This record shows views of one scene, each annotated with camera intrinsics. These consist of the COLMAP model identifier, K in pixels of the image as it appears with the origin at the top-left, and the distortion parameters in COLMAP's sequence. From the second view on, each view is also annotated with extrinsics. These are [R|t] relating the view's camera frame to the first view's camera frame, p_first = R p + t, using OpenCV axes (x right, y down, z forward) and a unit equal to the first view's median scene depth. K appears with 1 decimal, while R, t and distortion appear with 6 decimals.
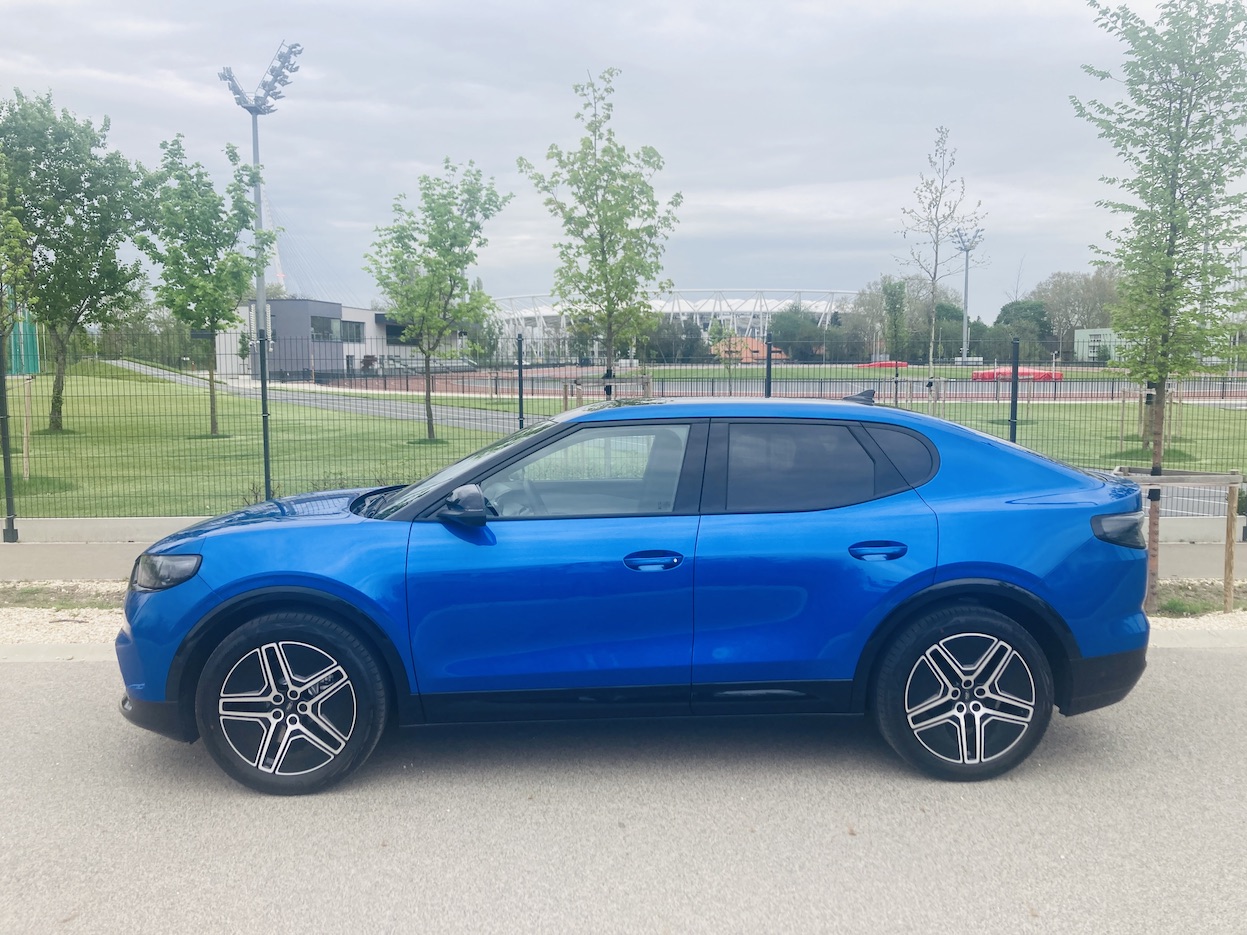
lens RADIAL K [[1028.3, 0, 626.8], [0, 1028.3, 496.2], [0, 0, 1]] dist [-0.003833, 0.002694]
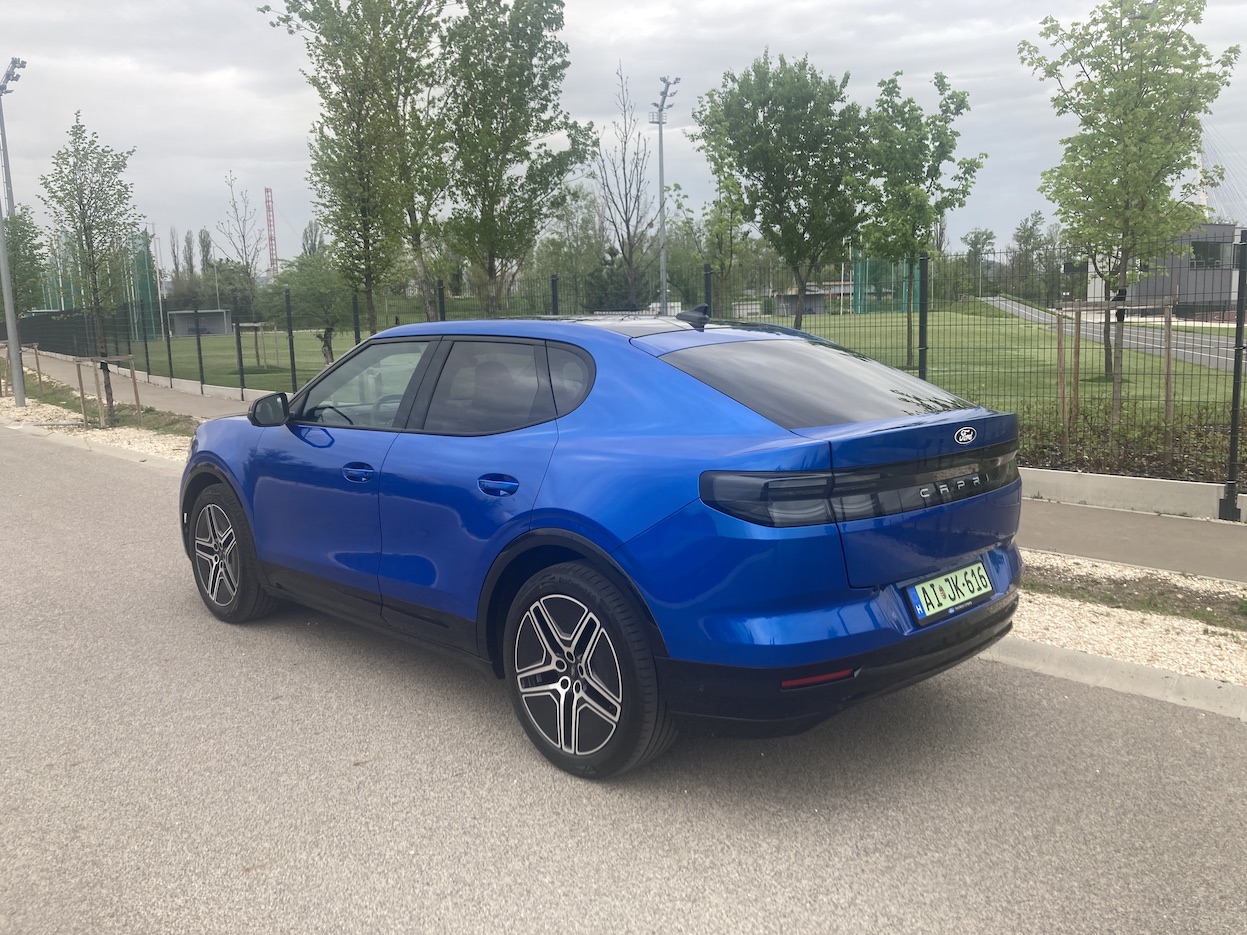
lens RADIAL K [[1028.3, 0, 626.8], [0, 1028.3, 496.2], [0, 0, 1]] dist [-0.003833, 0.002694]
pose [[0.676253, 0.113008, -0.727950, 0.949892], [-0.068257, 0.993525, 0.090826, -0.023323], [0.733500, -0.011734, 0.679588, 0.475588]]
